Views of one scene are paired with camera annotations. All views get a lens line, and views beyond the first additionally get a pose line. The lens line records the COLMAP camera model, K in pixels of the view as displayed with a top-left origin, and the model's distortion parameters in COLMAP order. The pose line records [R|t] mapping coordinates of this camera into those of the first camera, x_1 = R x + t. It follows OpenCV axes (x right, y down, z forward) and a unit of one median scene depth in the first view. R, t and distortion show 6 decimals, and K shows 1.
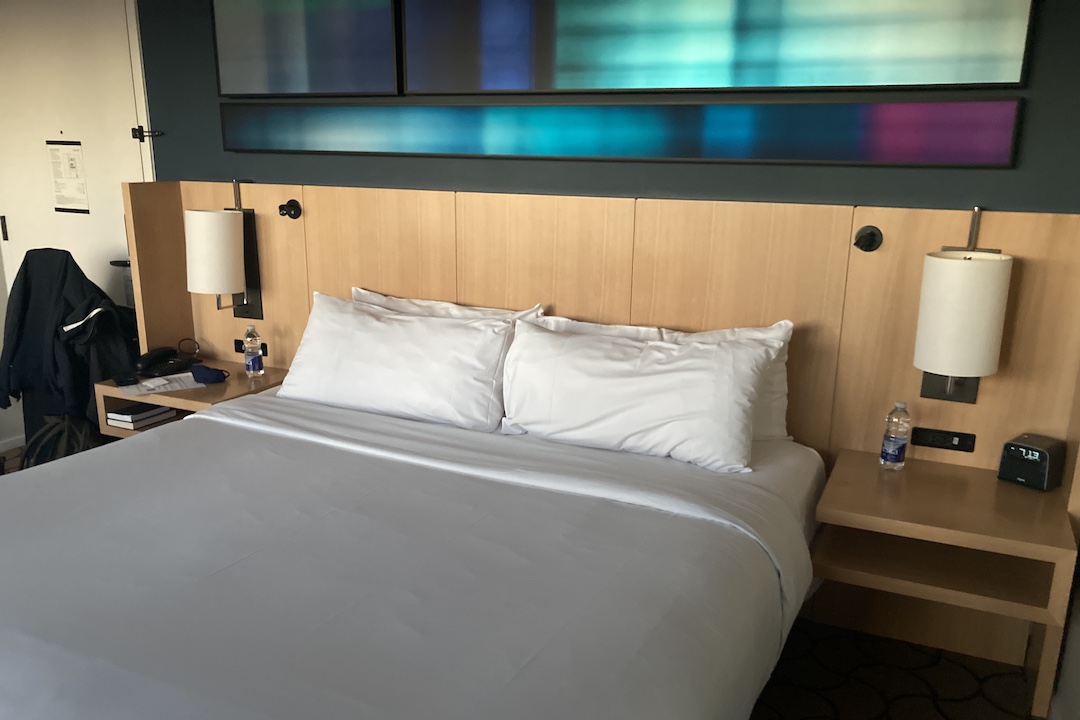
lens RADIAL K [[870.4, 0, 540.0], [0, 870.4, 360.0], [0, 0, 1]] dist [0.104554, -0.097256]
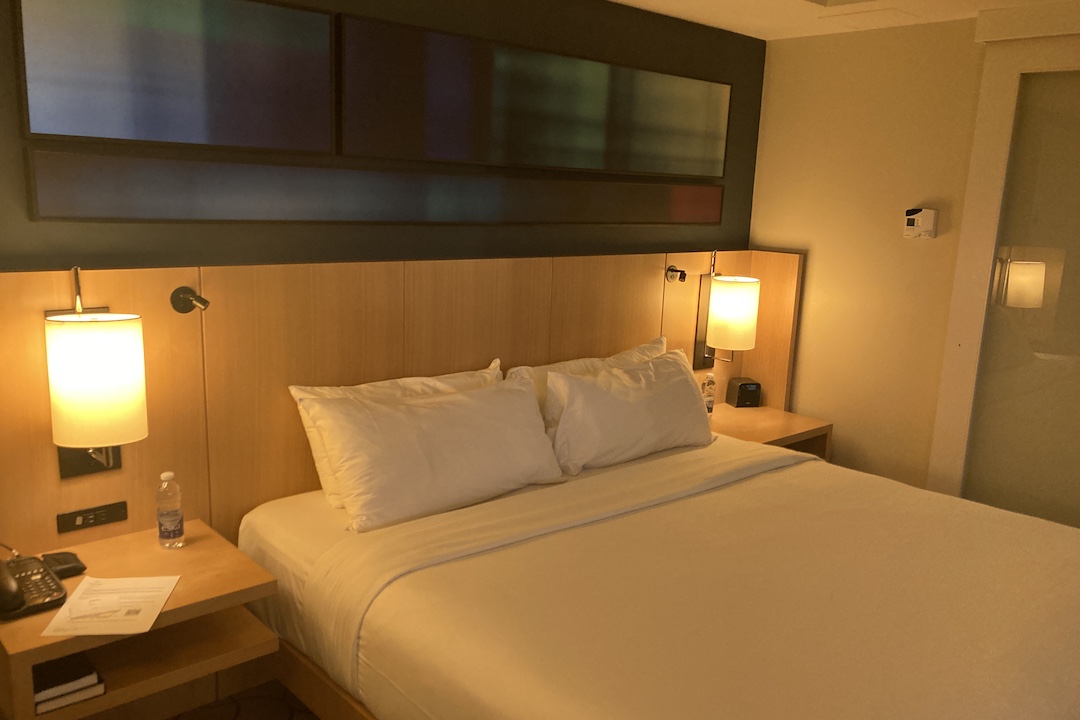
lens RADIAL K [[870.4, 0, 540.0], [0, 870.4, 360.0], [0, 0, 1]] dist [0.104554, -0.097256]
pose [[0.400924, -0.167090, 0.900745, -0.928693], [0.199123, 0.975614, 0.092348, -0.150138], [-0.894209, 0.142334, 0.424418, 0.498427]]
